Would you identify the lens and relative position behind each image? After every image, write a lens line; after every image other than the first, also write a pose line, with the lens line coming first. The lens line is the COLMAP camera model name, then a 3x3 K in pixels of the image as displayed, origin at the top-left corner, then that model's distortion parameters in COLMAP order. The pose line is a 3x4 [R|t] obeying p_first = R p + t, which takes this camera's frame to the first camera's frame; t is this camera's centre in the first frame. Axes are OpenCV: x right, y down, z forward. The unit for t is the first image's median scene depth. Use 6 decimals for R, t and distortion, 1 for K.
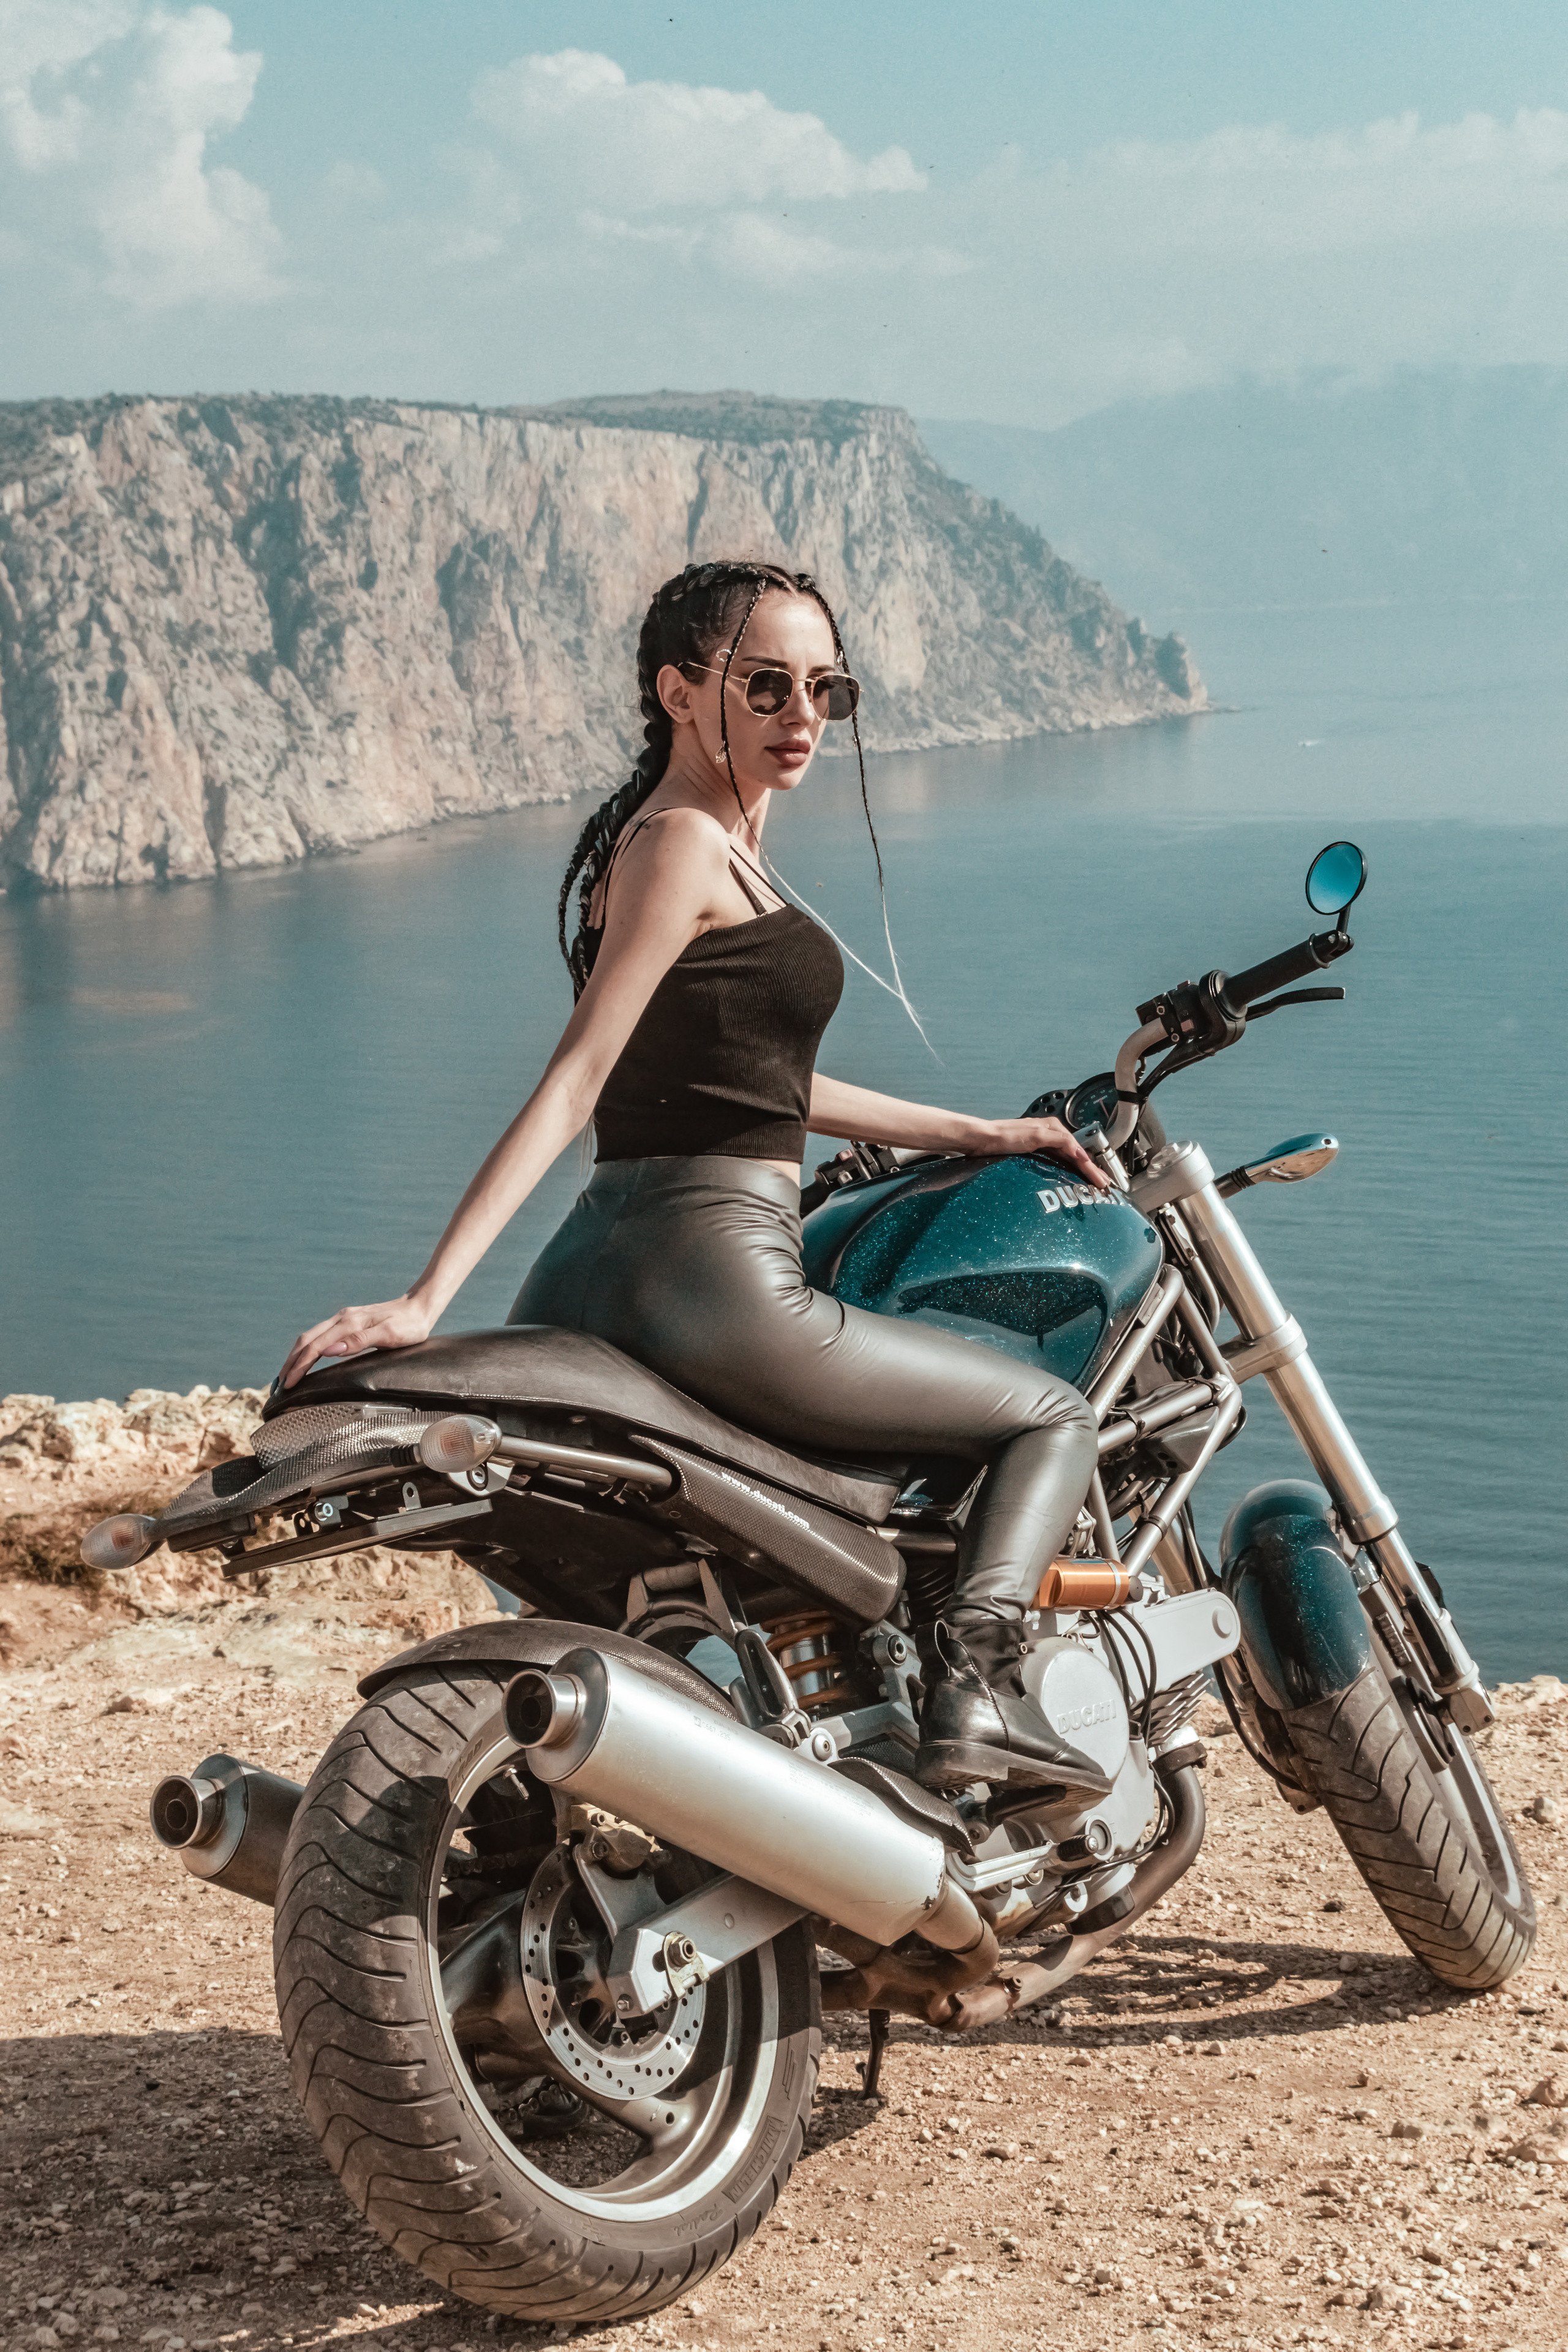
lens RADIAL K [[5415.8, 0, 903.8], [0, 5415.8, 1230.5], [0, 0, 1]] dist [-0.123176, 0.000000]
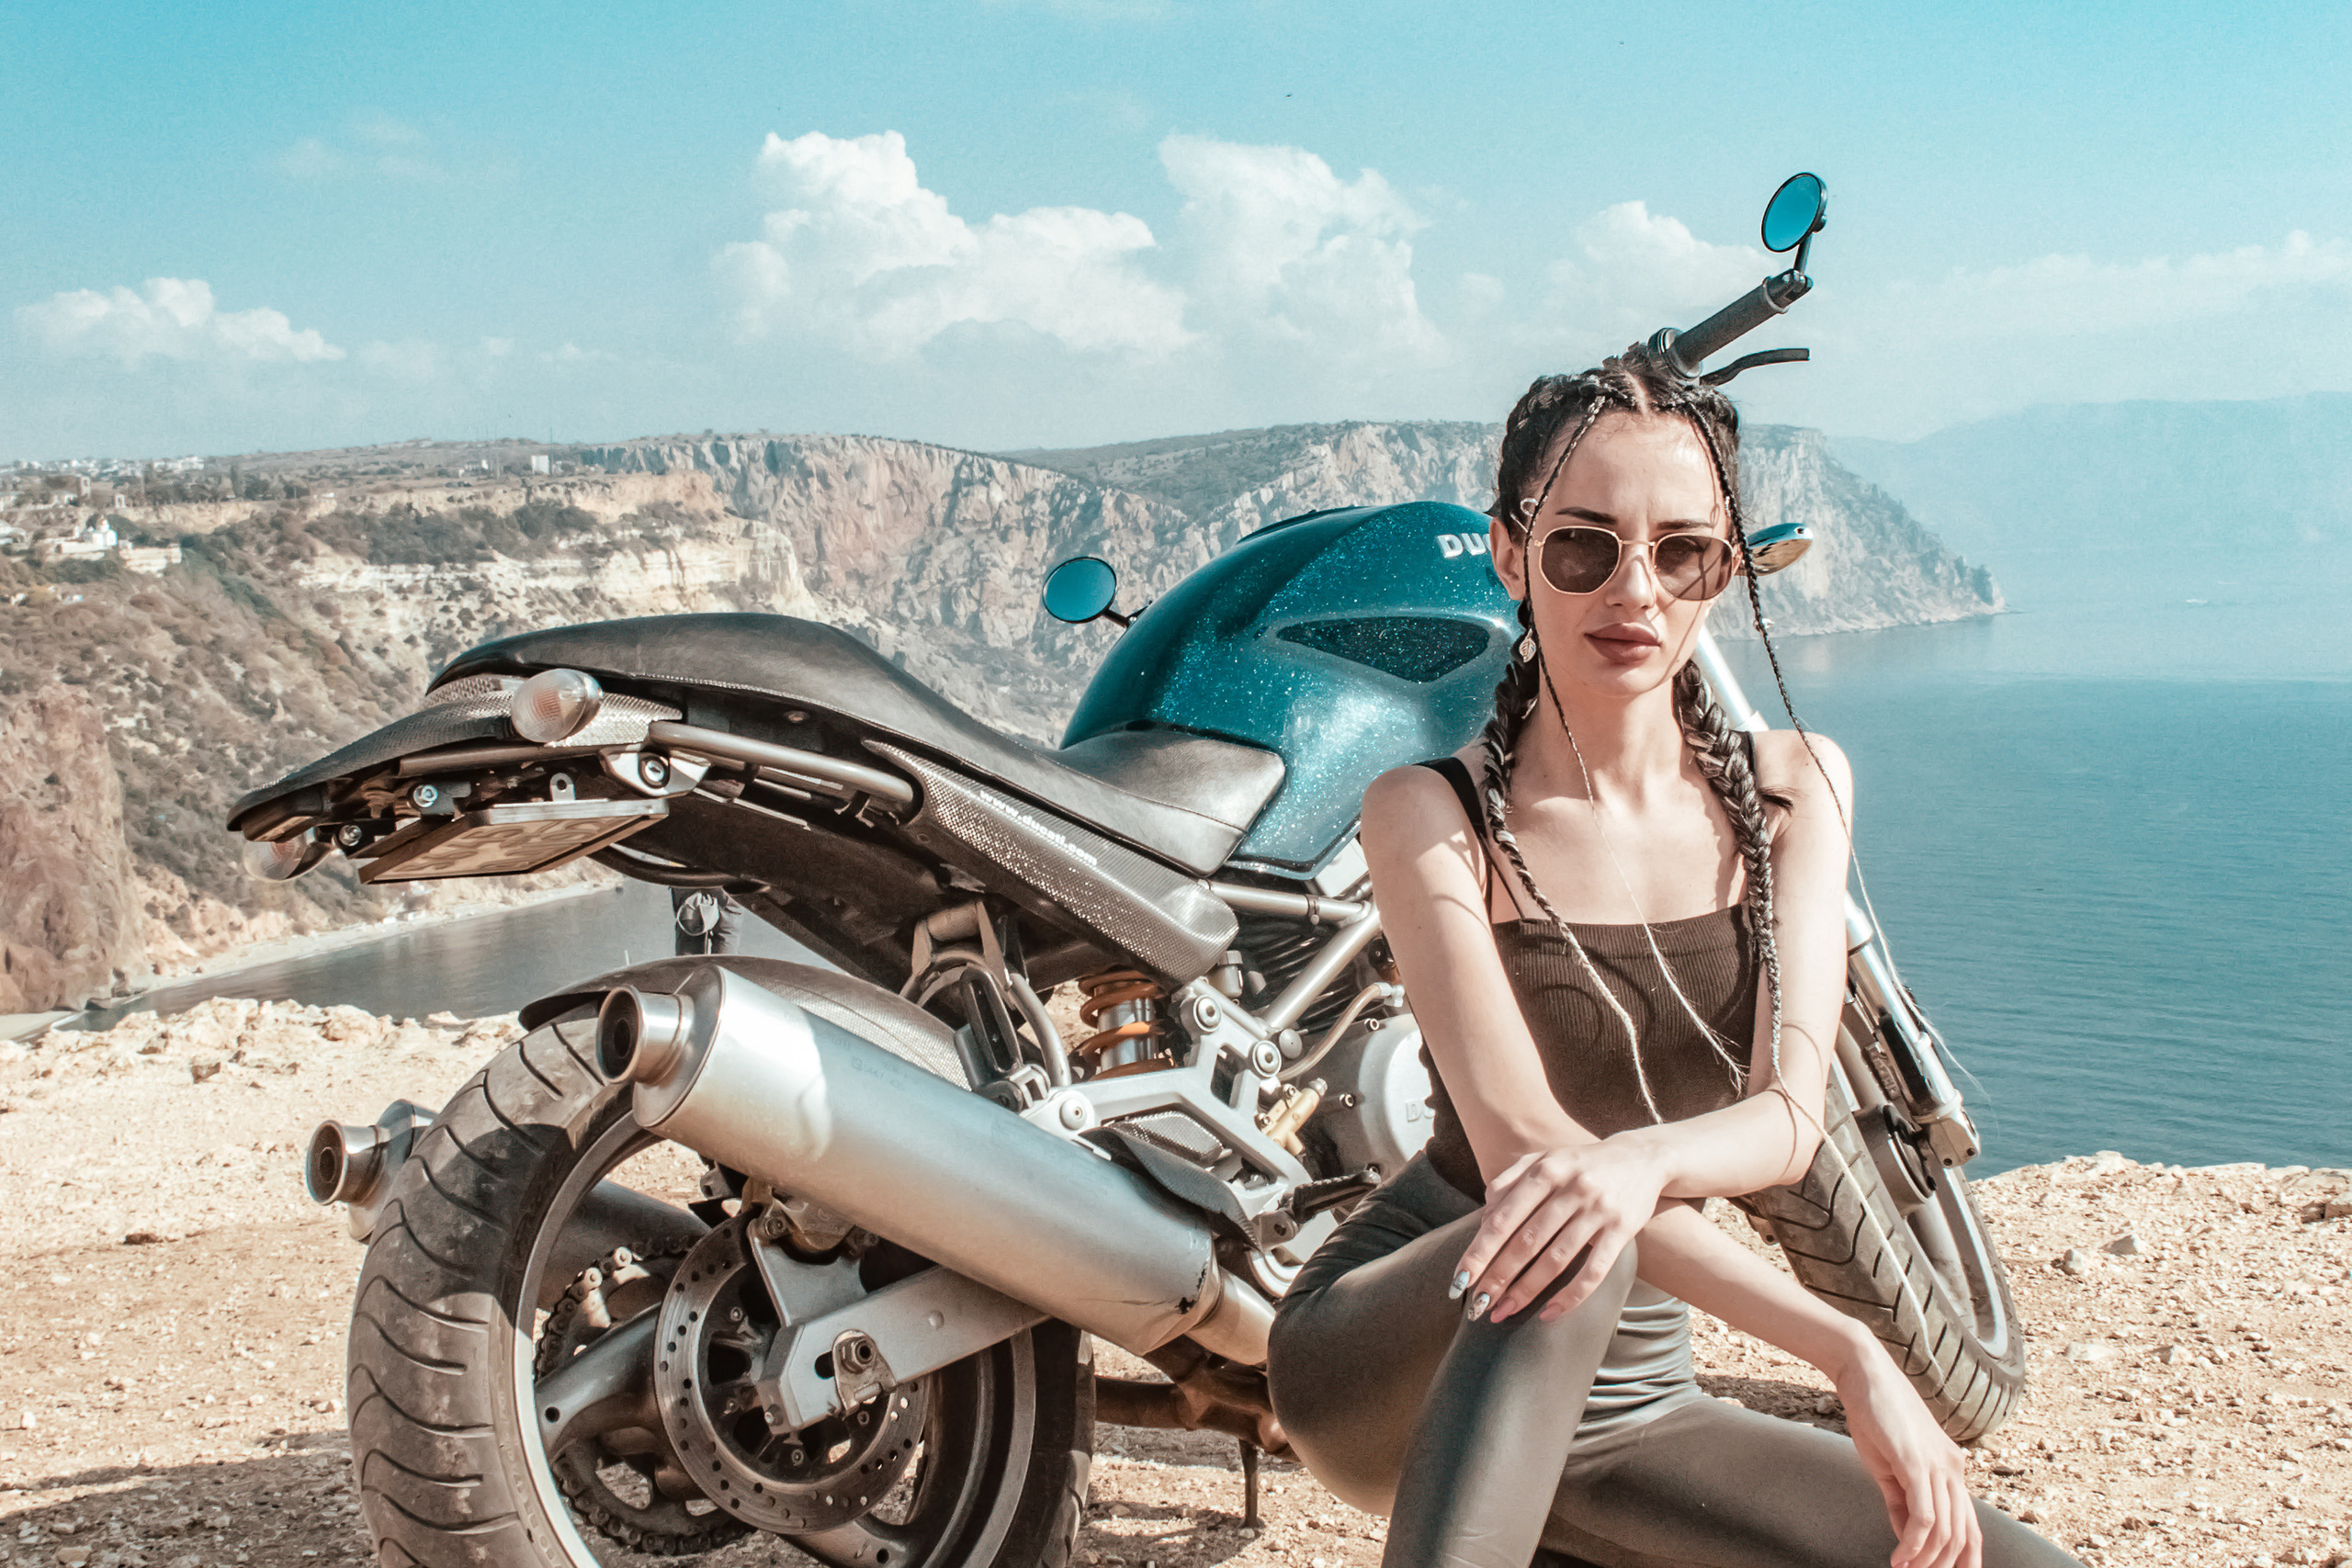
lens RADIAL K [[3185.3, 0, 1189.9], [0, 3185.3, 818.7], [0, 0, 1]] dist [0.035349, 0.000000]
pose [[0.981337, 0.020929, -0.191153, 0.079947], [-0.026660, 0.999267, -0.027459, 0.051485], [0.190438, 0.032043, 0.981176, 0.427213]]
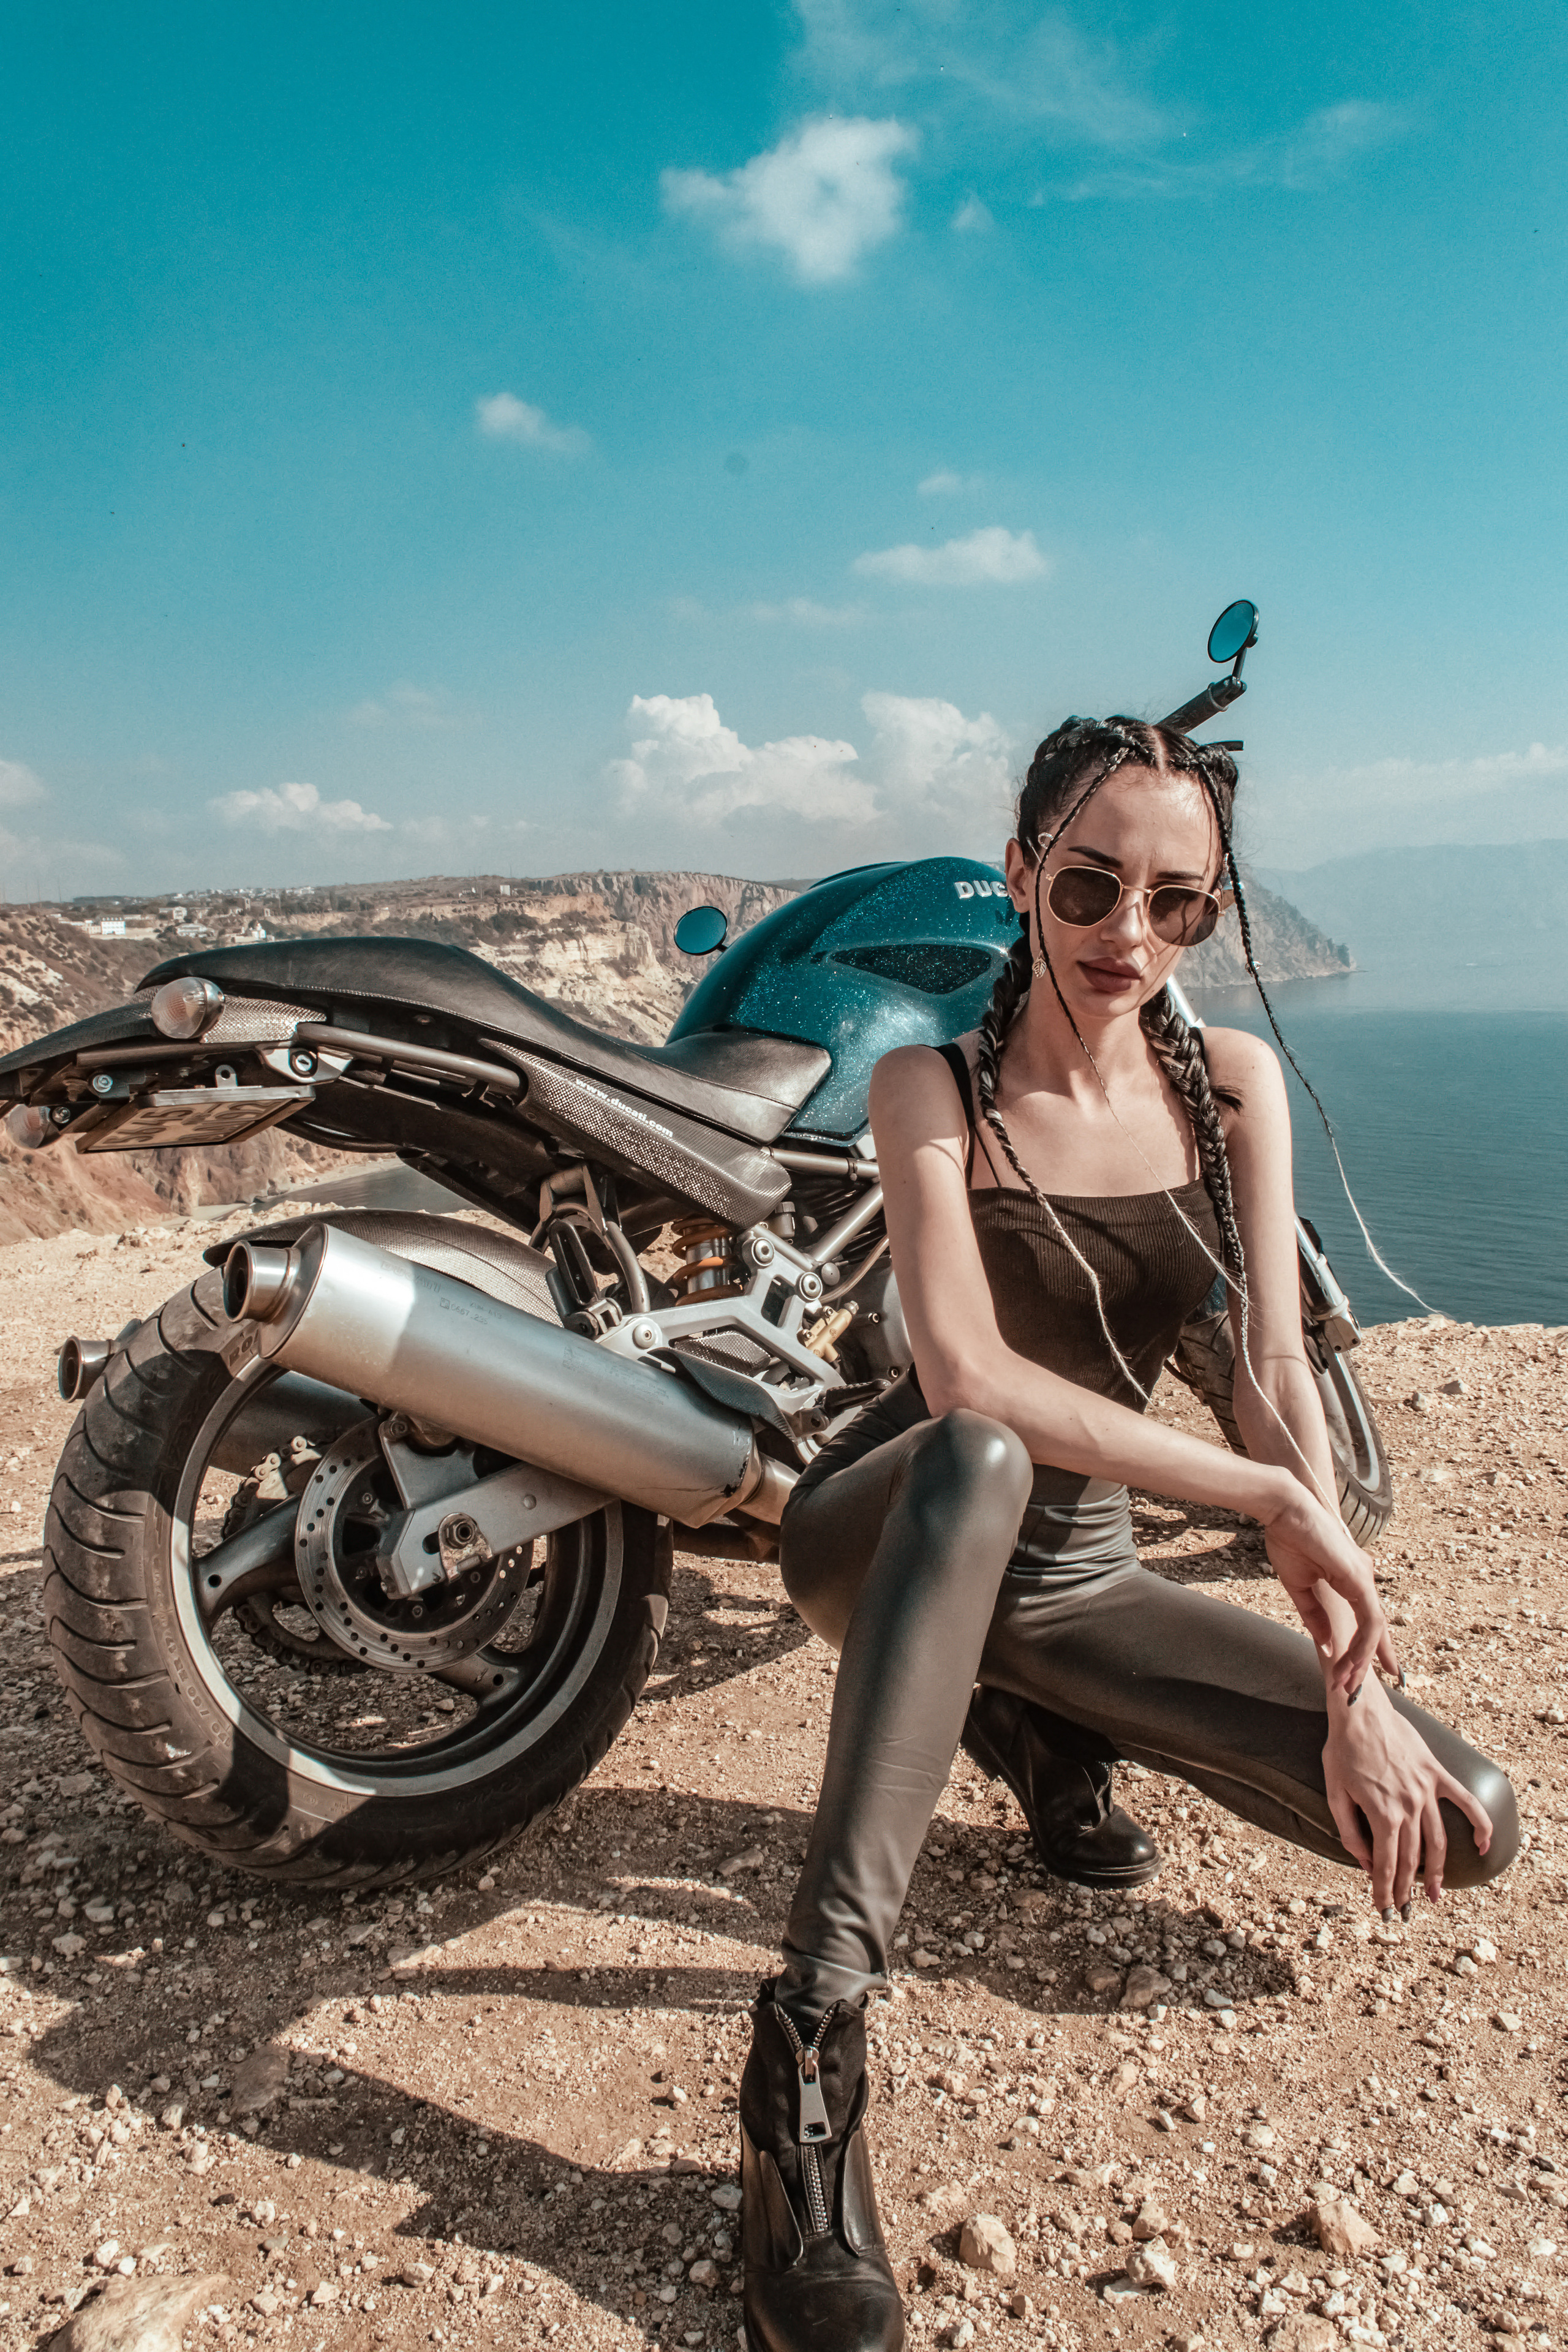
lens RADIAL K [[1827.5, 0, 797.3], [0, 1827.5, 1199.5], [0, 0, 1]] dist [0.046469, -0.039393]
pose [[0.971949, 0.032629, -0.232918, 0.079939], [-0.026000, 0.999166, 0.031474, 0.046549], [0.233751, -0.024535, 0.971987, 0.546733]]
